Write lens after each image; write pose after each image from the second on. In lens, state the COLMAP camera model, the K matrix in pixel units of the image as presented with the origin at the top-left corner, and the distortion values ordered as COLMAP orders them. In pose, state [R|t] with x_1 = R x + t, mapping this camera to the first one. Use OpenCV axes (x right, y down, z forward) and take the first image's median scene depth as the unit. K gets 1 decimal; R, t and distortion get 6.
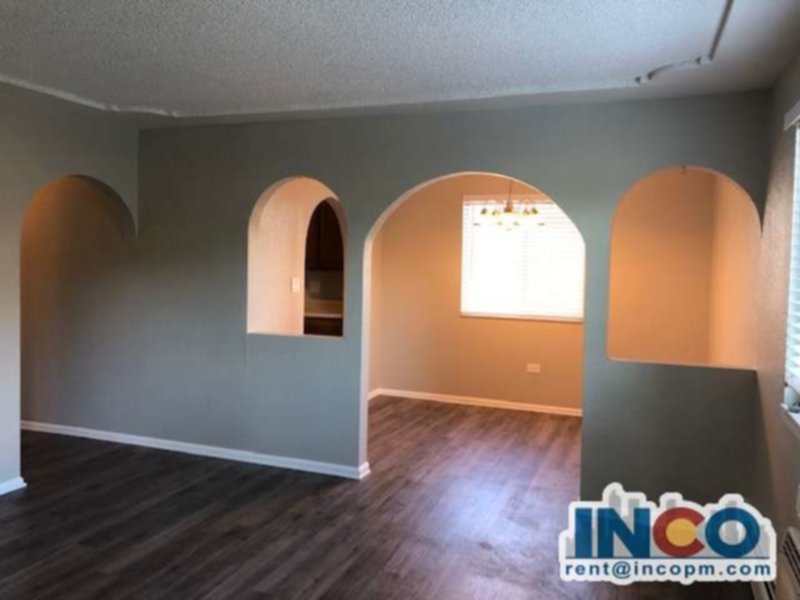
lens RADIAL K [[654.3, 0, 389.0], [0, 654.3, 284.8], [0, 0, 1]] dist [0.045806, -0.041150]
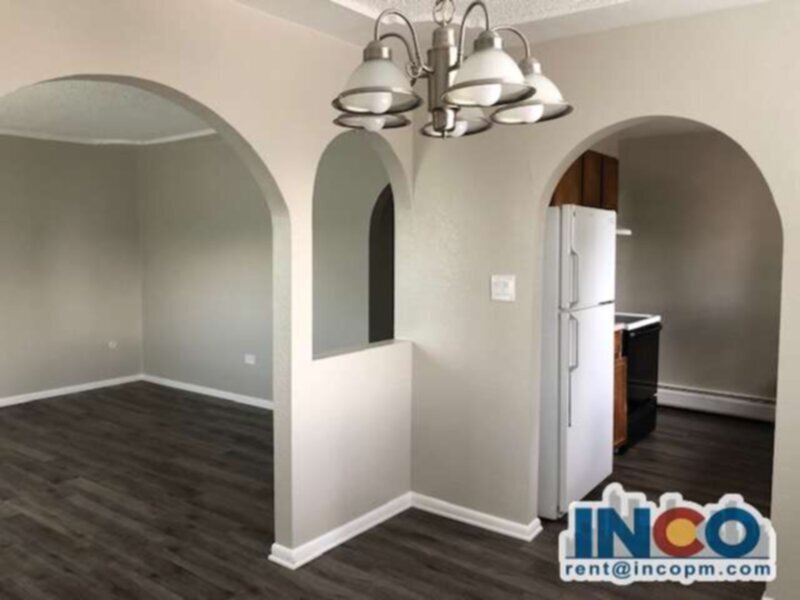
lens RADIAL K [[654.3, 0, 407.8], [0, 654.3, 297.4], [0, 0, 1]] dist [0.045806, -0.041150]
pose [[-0.260995, 0.059803, -0.963486, 0.596904], [-0.052566, 0.995718, 0.076043, -0.044117], [0.963908, 0.070493, -0.256734, 1.341792]]
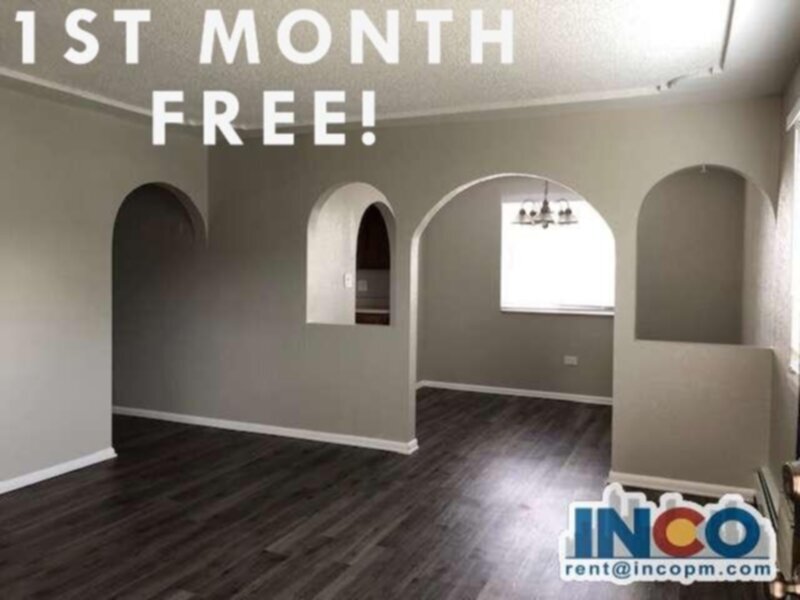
lens RADIAL K [[654.3, 0, 387.1], [0, 654.3, 284.8], [0, 0, 1]] dist [0.045806, -0.041150]
pose [[0.998058, -0.006393, -0.061960, -0.011571], [0.005619, 0.999904, -0.012663, 0.025992], [0.062035, 0.012290, 0.997998, -0.105789]]
